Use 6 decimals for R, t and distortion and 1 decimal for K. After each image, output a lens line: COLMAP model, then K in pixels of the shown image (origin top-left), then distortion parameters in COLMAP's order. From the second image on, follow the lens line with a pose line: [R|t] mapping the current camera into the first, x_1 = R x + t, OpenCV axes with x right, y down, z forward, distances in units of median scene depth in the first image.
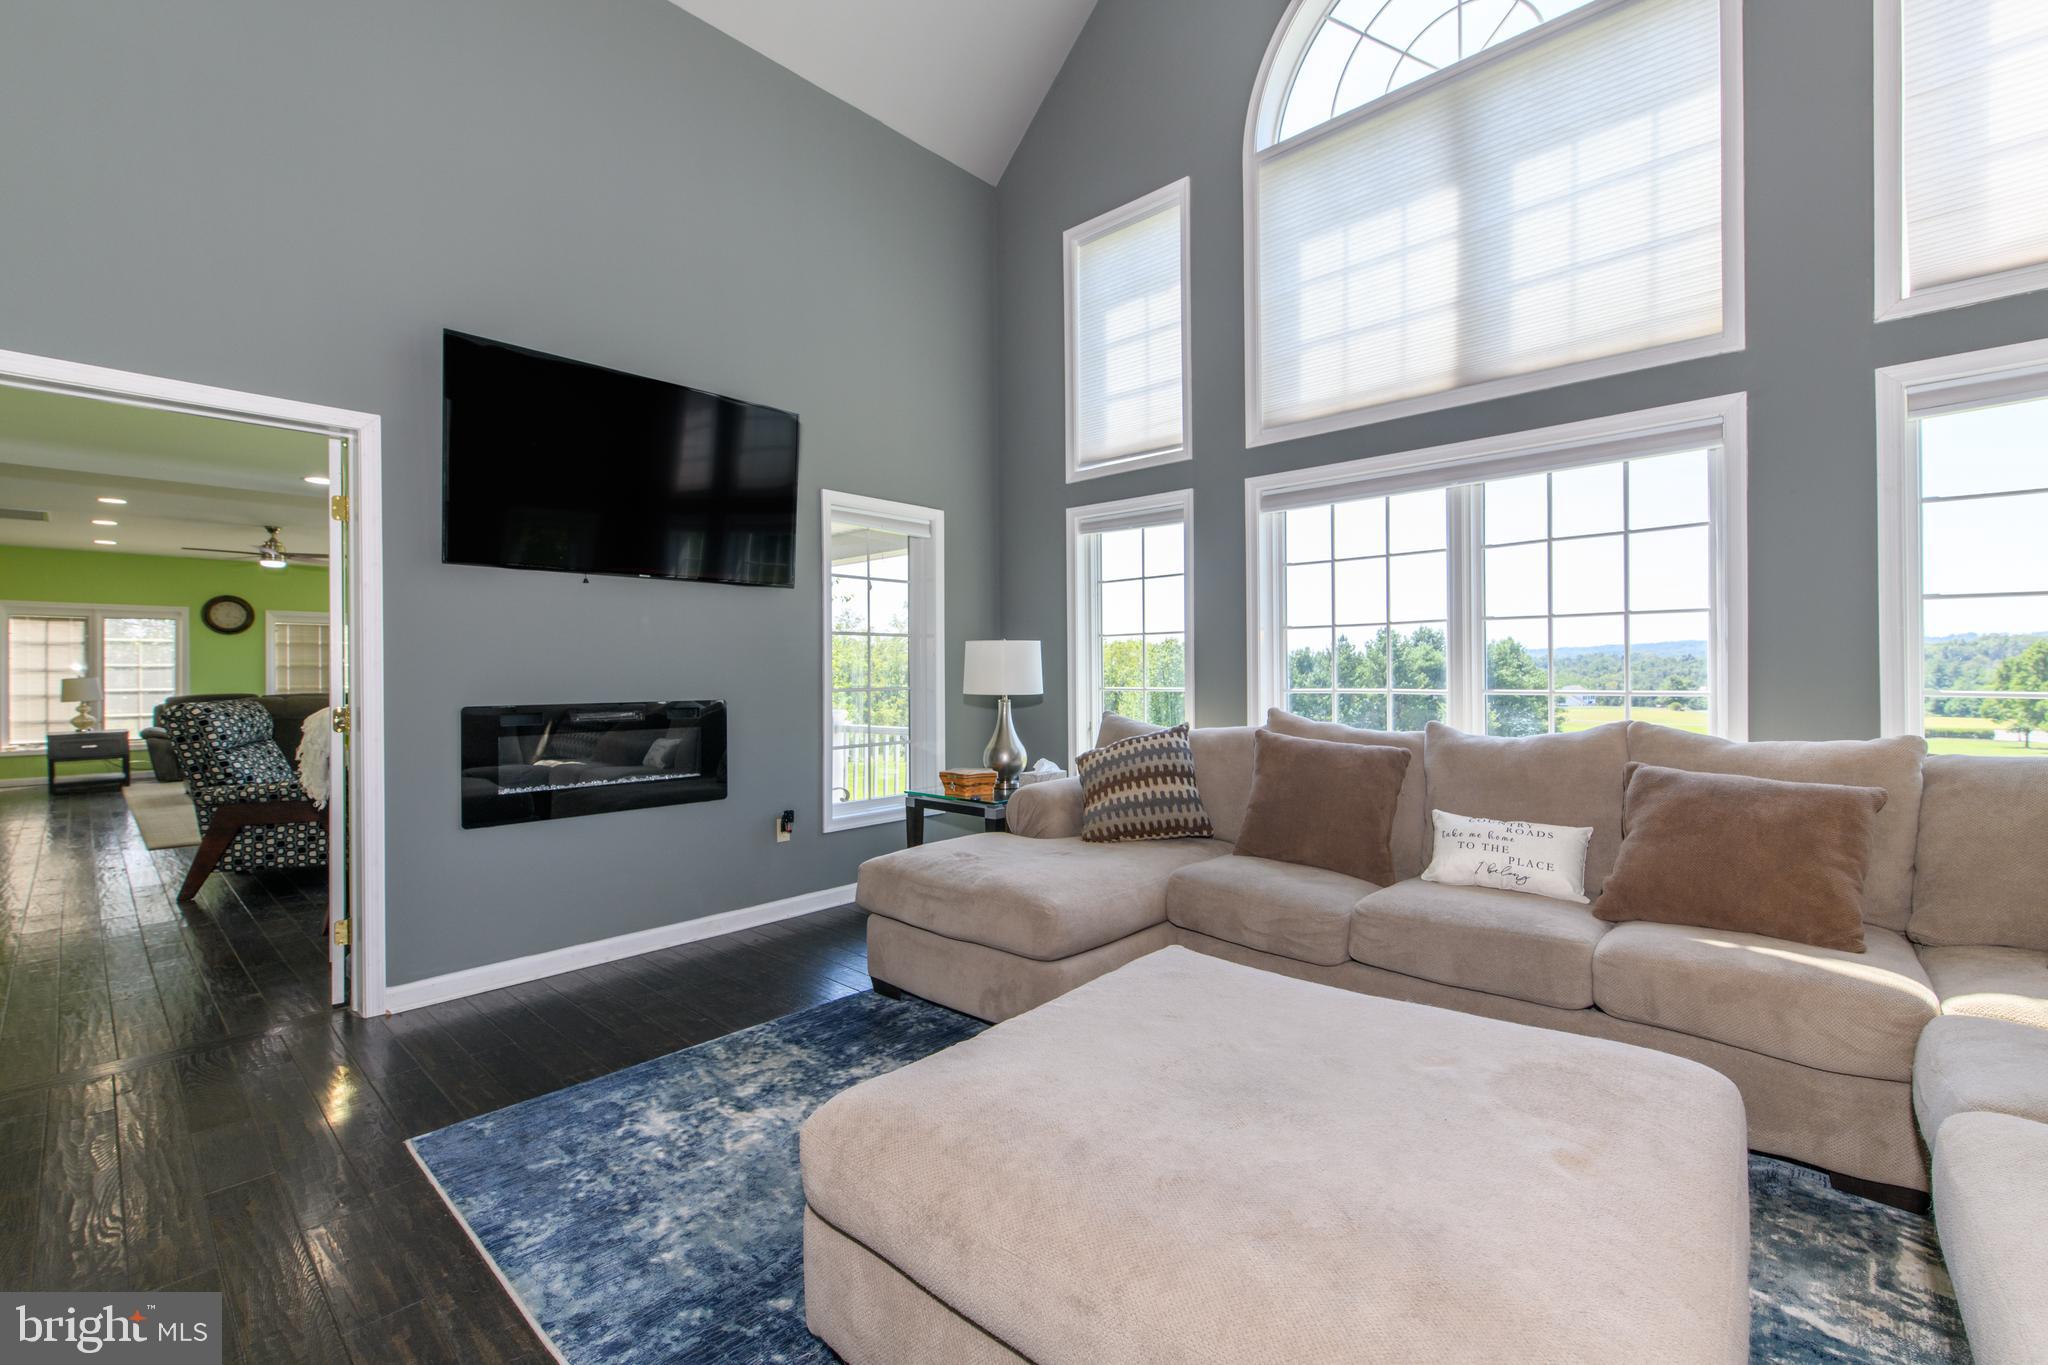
lens RADIAL K [[880.9, 0, 1038.6], [0, 880.9, 673.4], [0, 0, 1]] dist [0.004435, -0.000931]
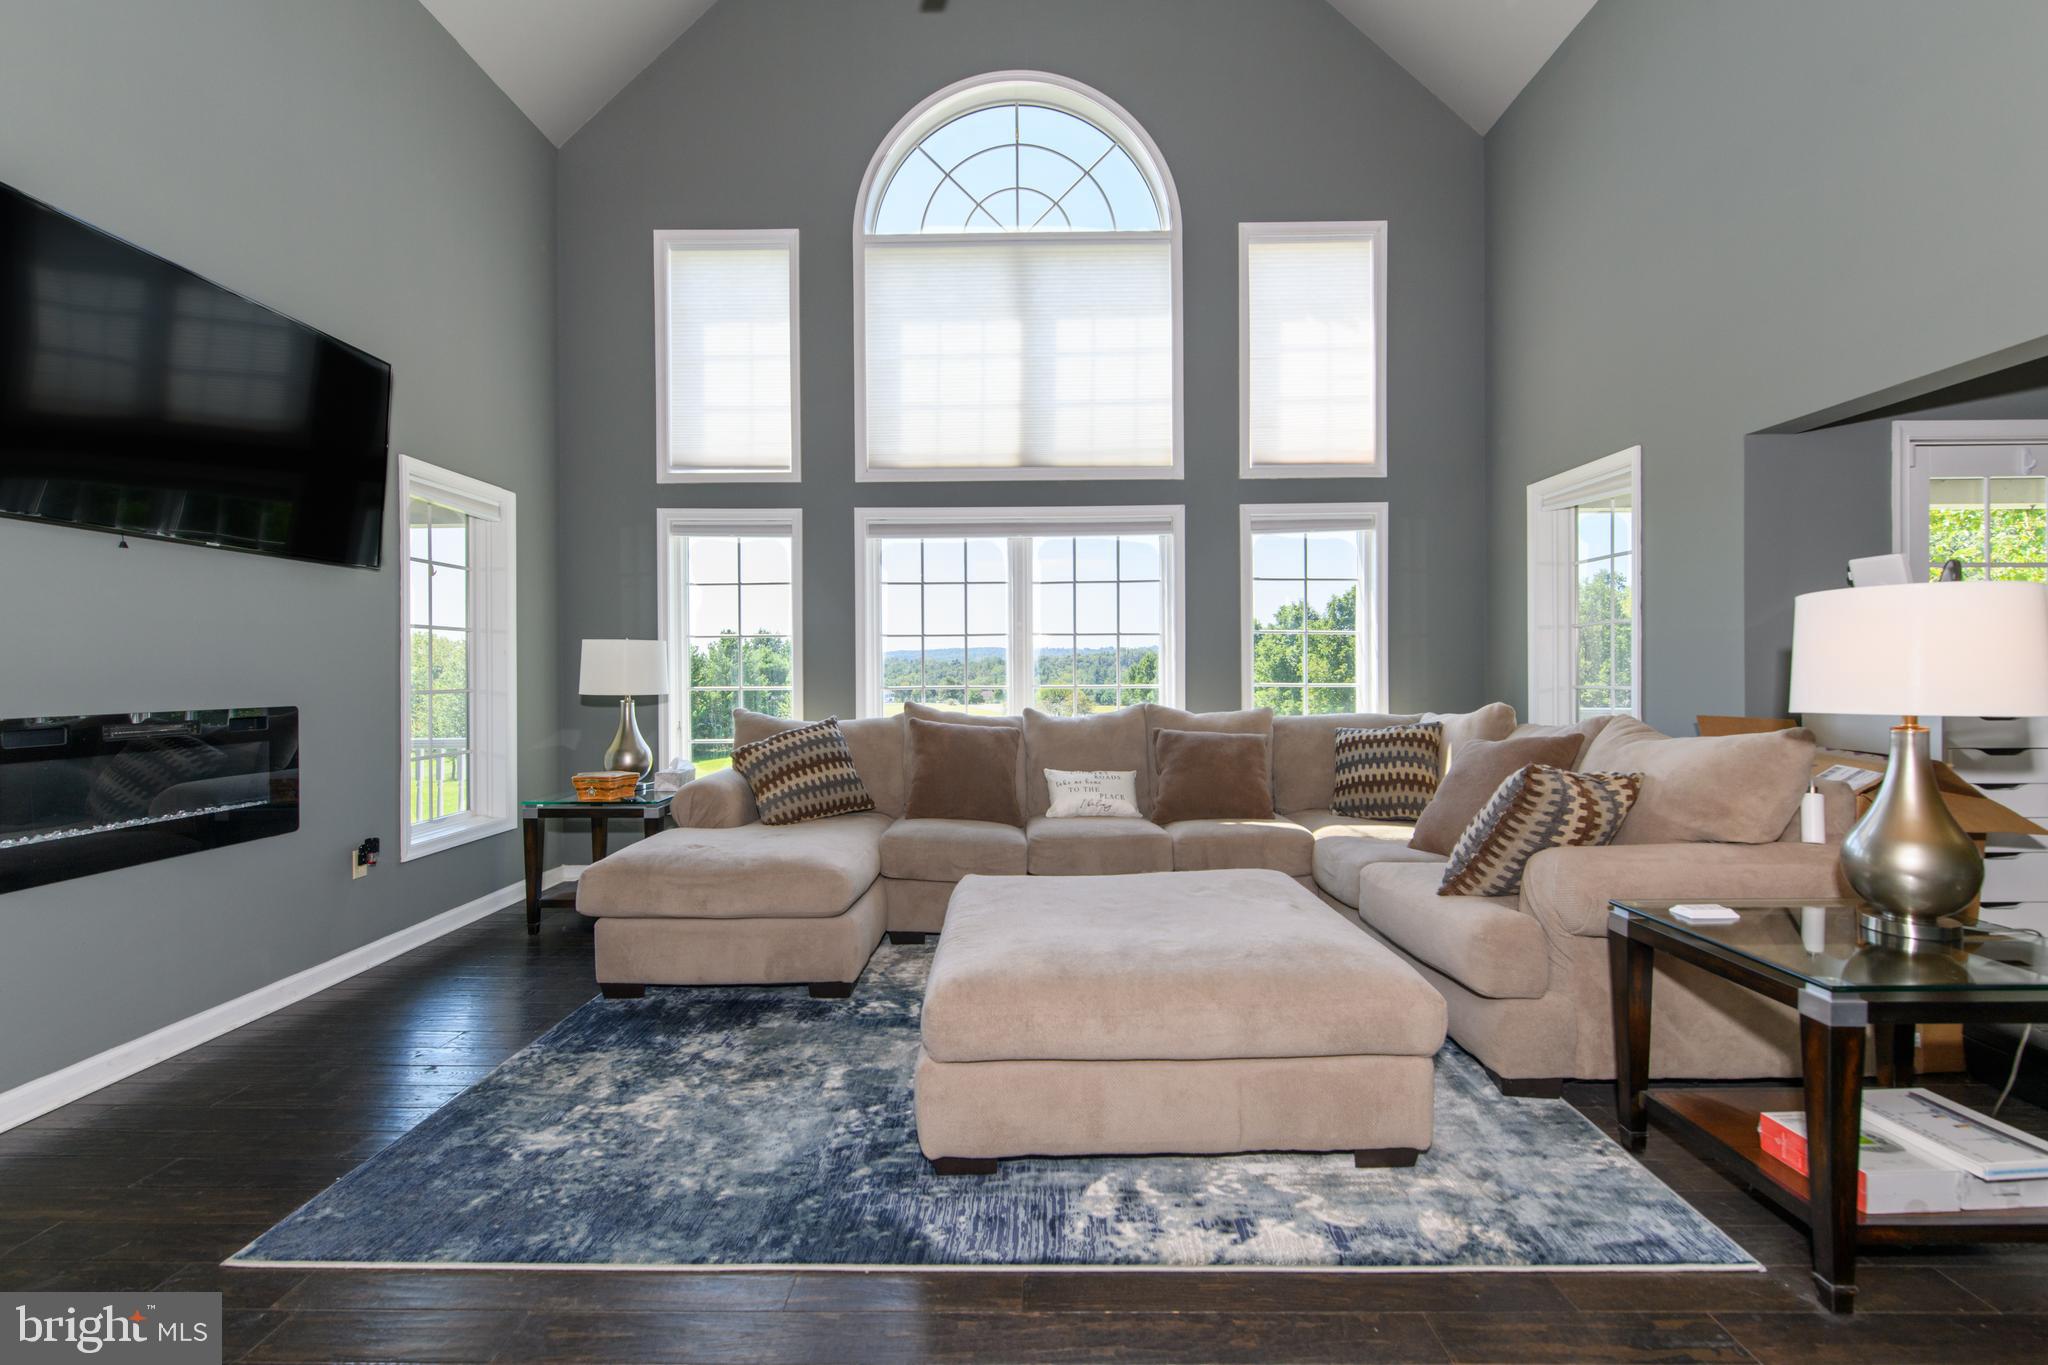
lens RADIAL K [[880.9, 0, 1046.3], [0, 880.9, 676.3], [0, 0, 1]] dist [0.004435, -0.000931]
pose [[0.739760, -0.001066, 0.672870, -0.416080], [-0.000004, 0.999999, 0.001589, 0.001968], [-0.672870, -0.001178, 0.739759, -0.047049]]
